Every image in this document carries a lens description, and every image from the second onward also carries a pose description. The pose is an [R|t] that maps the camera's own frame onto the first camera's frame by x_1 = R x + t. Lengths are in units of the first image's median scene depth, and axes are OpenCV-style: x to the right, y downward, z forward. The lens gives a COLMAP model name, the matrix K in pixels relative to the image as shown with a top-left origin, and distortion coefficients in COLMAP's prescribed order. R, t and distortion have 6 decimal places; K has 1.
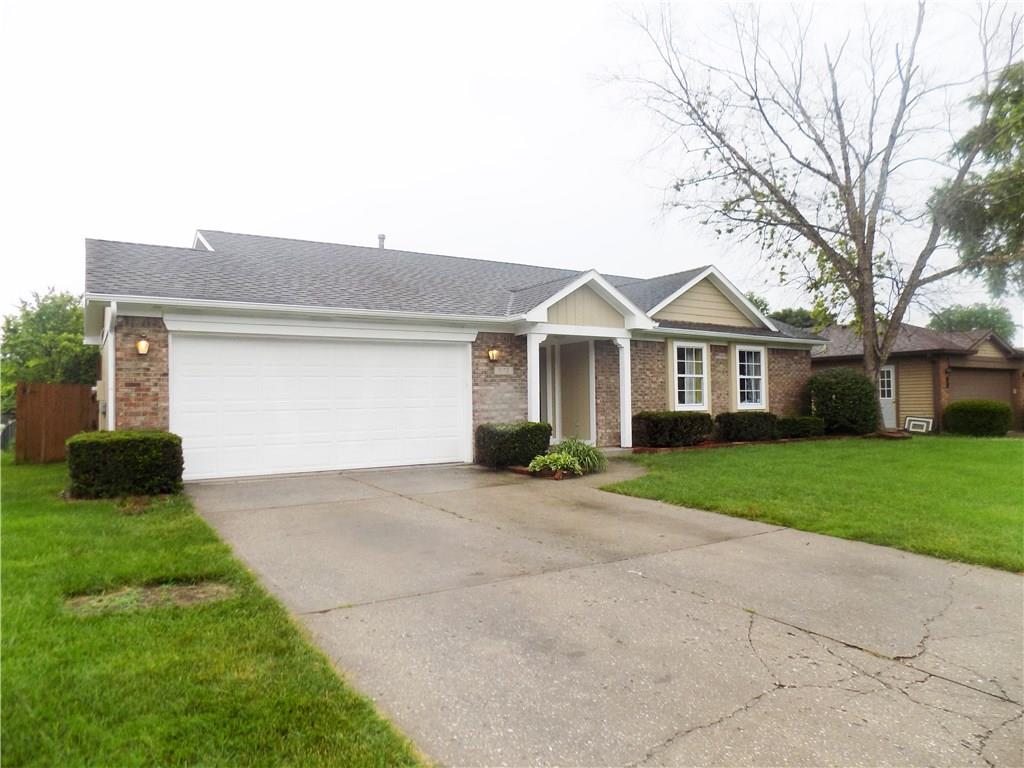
lens RADIAL K [[686.5, 0, 518.8], [0, 686.5, 390.9], [0, 0, 1]] dist [-0.074748, 0.075874]
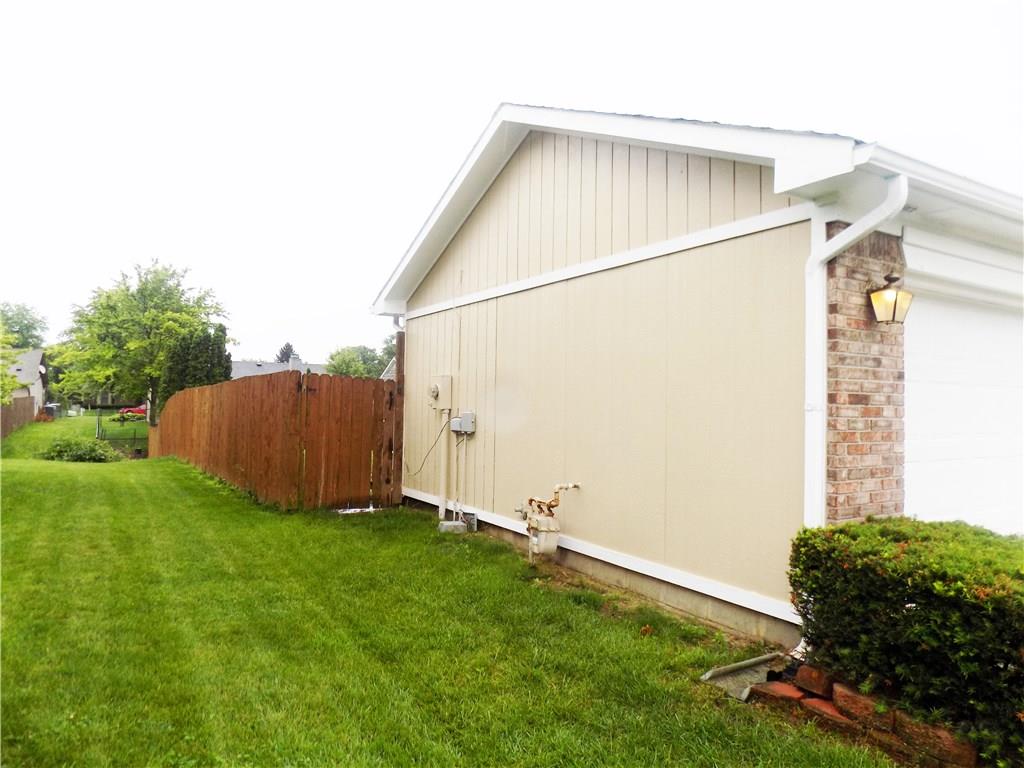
lens RADIAL K [[686.5, 0, 518.8], [0, 686.5, 390.9], [0, 0, 1]] dist [-0.074748, 0.075874]
pose [[0.998658, 0.035373, -0.037836, -0.560363], [-0.035315, 0.999374, 0.002208, -0.005932], [0.037891, -0.000869, 0.999282, 0.440393]]
